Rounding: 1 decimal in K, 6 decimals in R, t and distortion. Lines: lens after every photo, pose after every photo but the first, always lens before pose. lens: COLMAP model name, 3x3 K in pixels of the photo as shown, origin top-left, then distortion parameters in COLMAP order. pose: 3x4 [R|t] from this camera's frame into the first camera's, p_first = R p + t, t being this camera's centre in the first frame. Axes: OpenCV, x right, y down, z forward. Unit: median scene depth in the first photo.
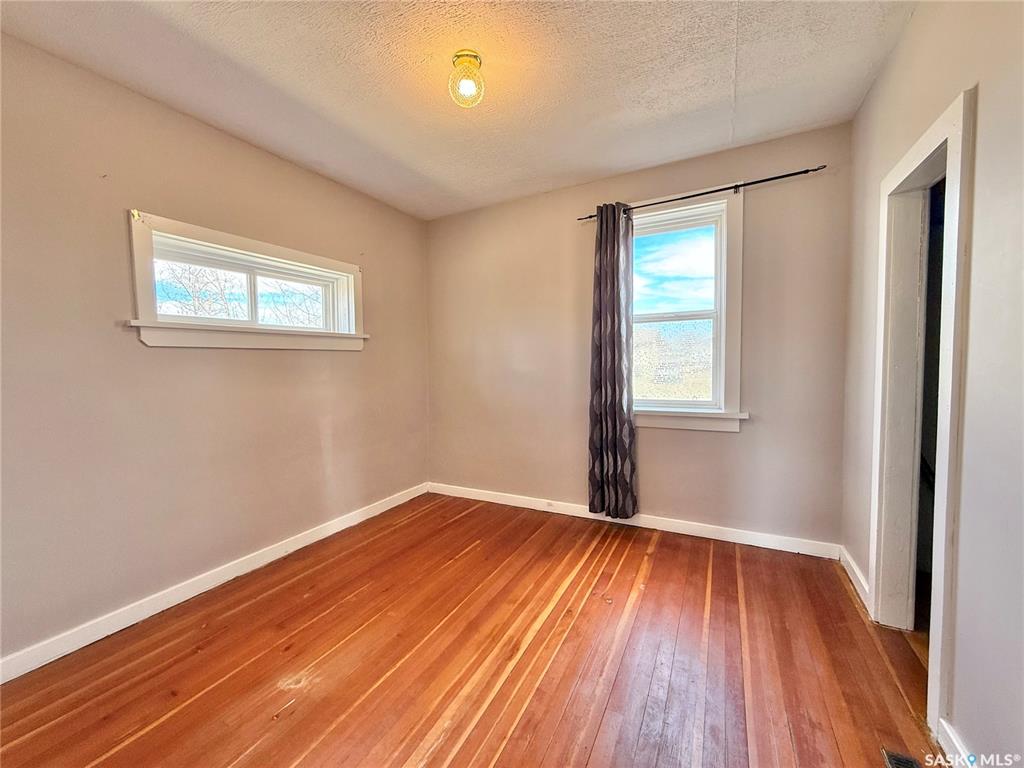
lens RADIAL K [[405.5, 0, 507.6], [0, 405.5, 381.4], [0, 0, 1]] dist [-0.000280, -0.000013]
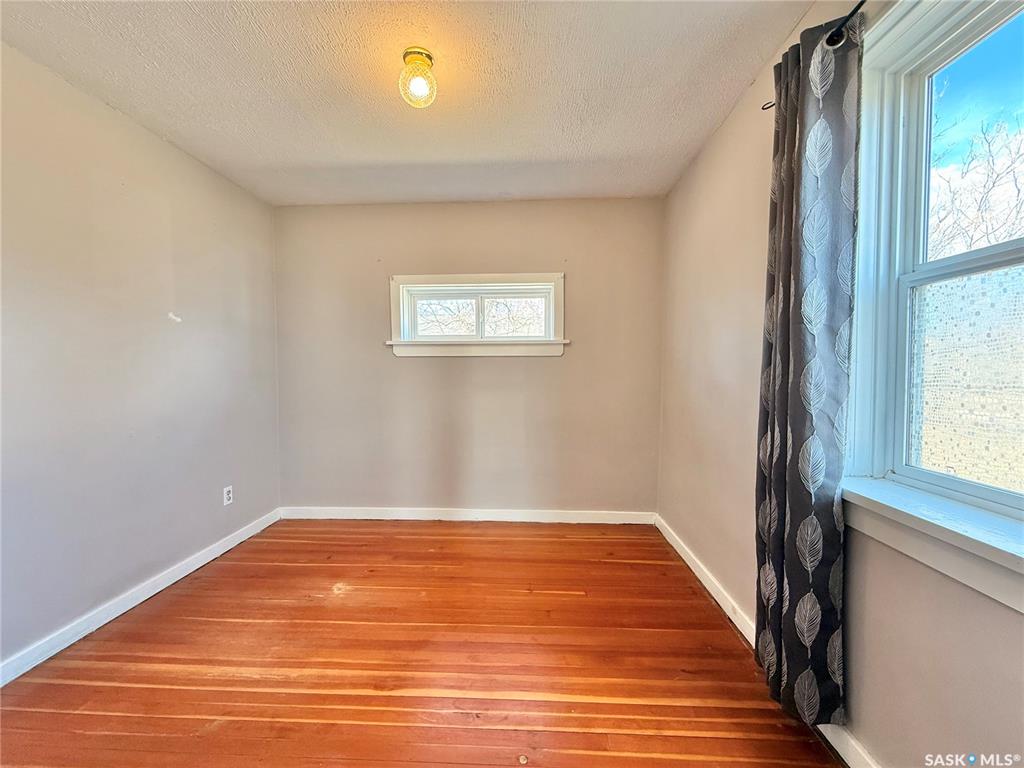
lens RADIAL K [[405.5, 0, 510.7], [0, 405.5, 382.7], [0, 0, 1]] dist [0.000256, 0.000131]
pose [[0.425664, 0.051229, -0.903430, 0.656507], [-0.048908, 0.998239, 0.033562, -0.047974], [0.903558, 0.029899, 0.427420, 0.591150]]
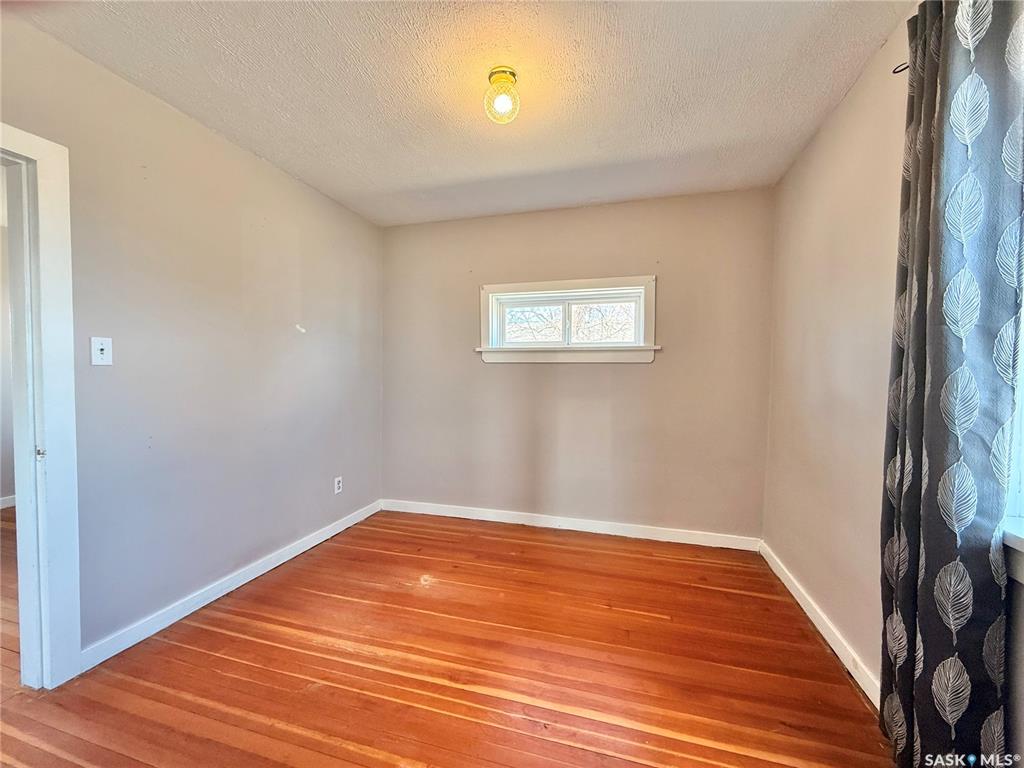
lens RADIAL K [[406.1, 0, 511.8], [0, 406.1, 382.7], [0, 0, 1]] dist [0.000164, 0.000320]
pose [[0.209149, 0.041890, -0.976986, 0.667618], [-0.058405, 0.997834, 0.030280, -0.049811], [0.976138, 0.050728, 0.211143, 0.619151]]
